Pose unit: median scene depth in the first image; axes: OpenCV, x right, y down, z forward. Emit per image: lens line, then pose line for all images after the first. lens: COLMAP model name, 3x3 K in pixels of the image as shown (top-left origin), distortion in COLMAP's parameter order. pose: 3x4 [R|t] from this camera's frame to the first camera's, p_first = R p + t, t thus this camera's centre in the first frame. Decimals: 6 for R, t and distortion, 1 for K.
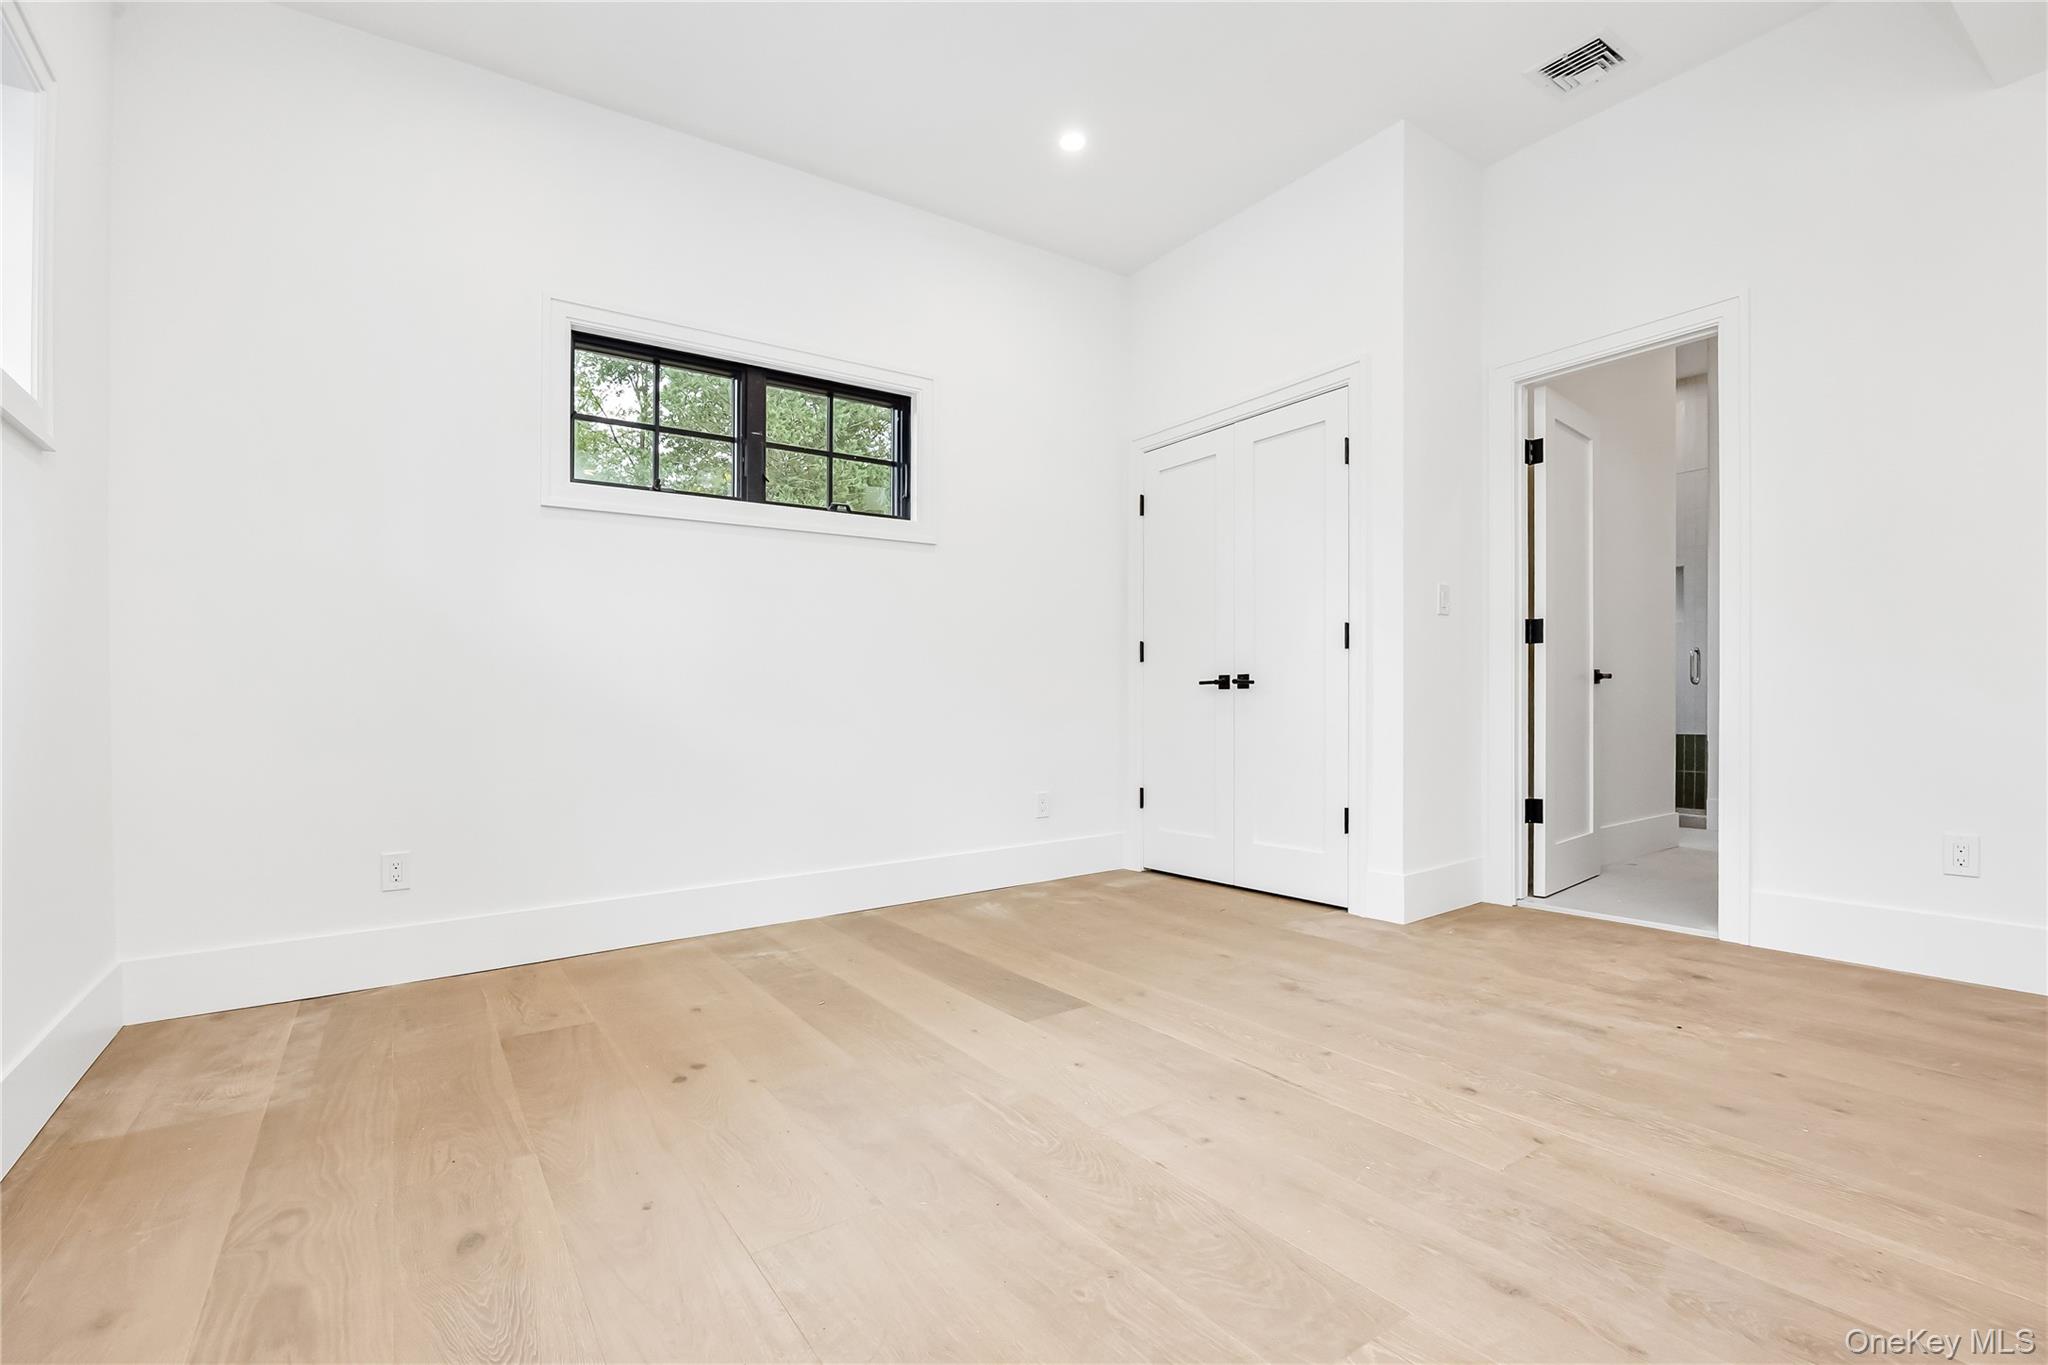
lens RADIAL K [[919.3, 0, 1024.0], [0, 919.3, 682.5], [0, 0, 1]] dist [-0.002254, -0.000308]
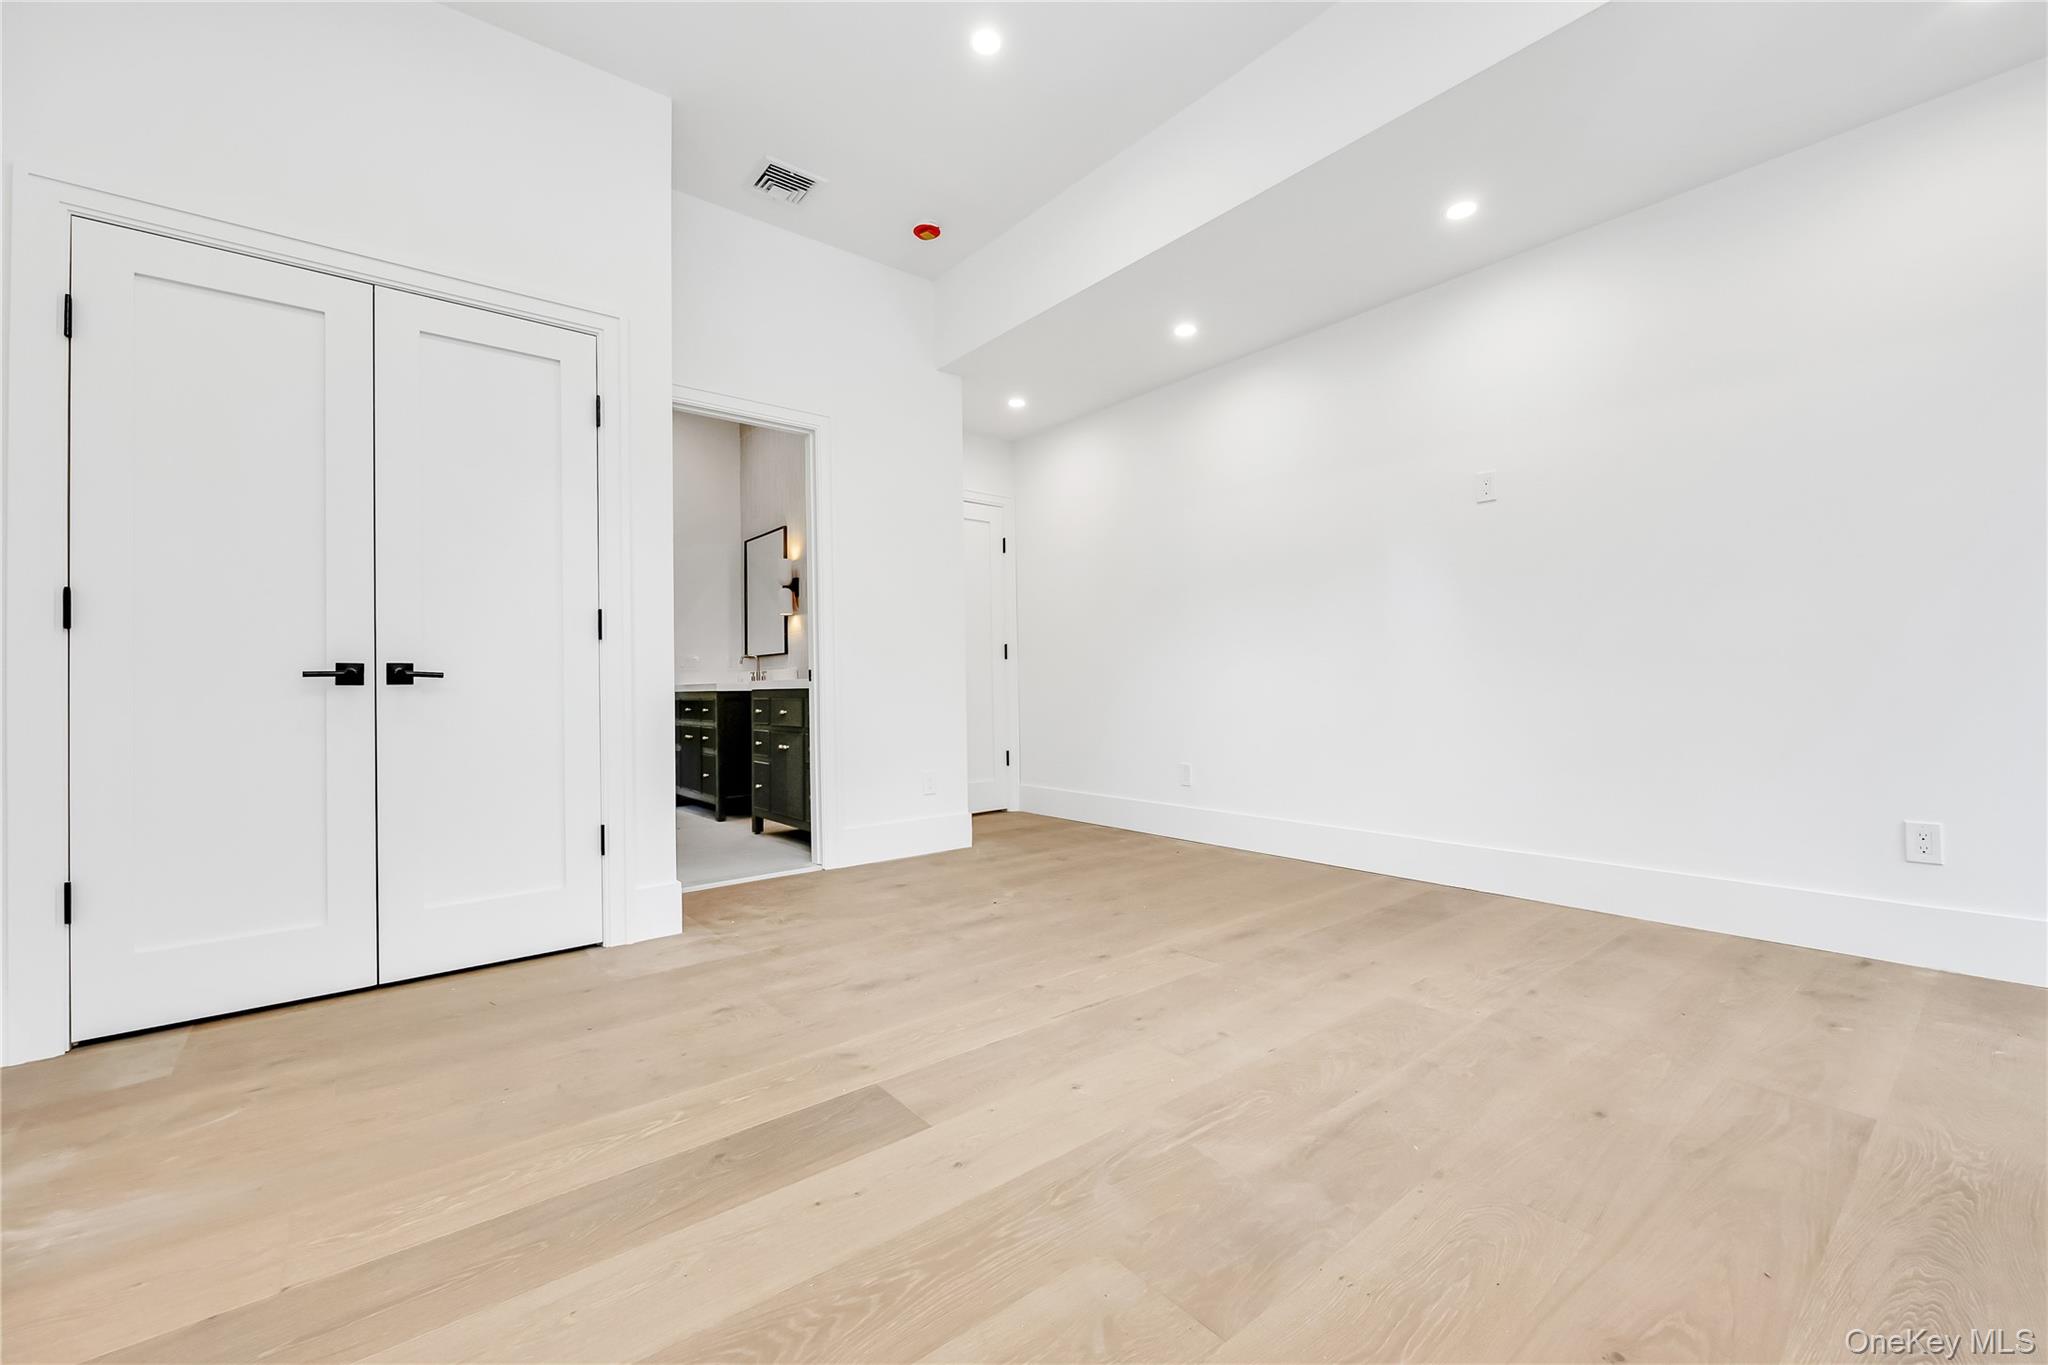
lens RADIAL K [[840.9, 0, 1024.0], [0, 840.9, 682.5], [0, 0, 1]] dist [-0.000728, -0.000037]
pose [[-0.077078, 0.031044, 0.996542, -0.652888], [-0.000407, 0.999514, -0.031168, 0.038252], [-0.997025, -0.002808, -0.077028, 0.943953]]
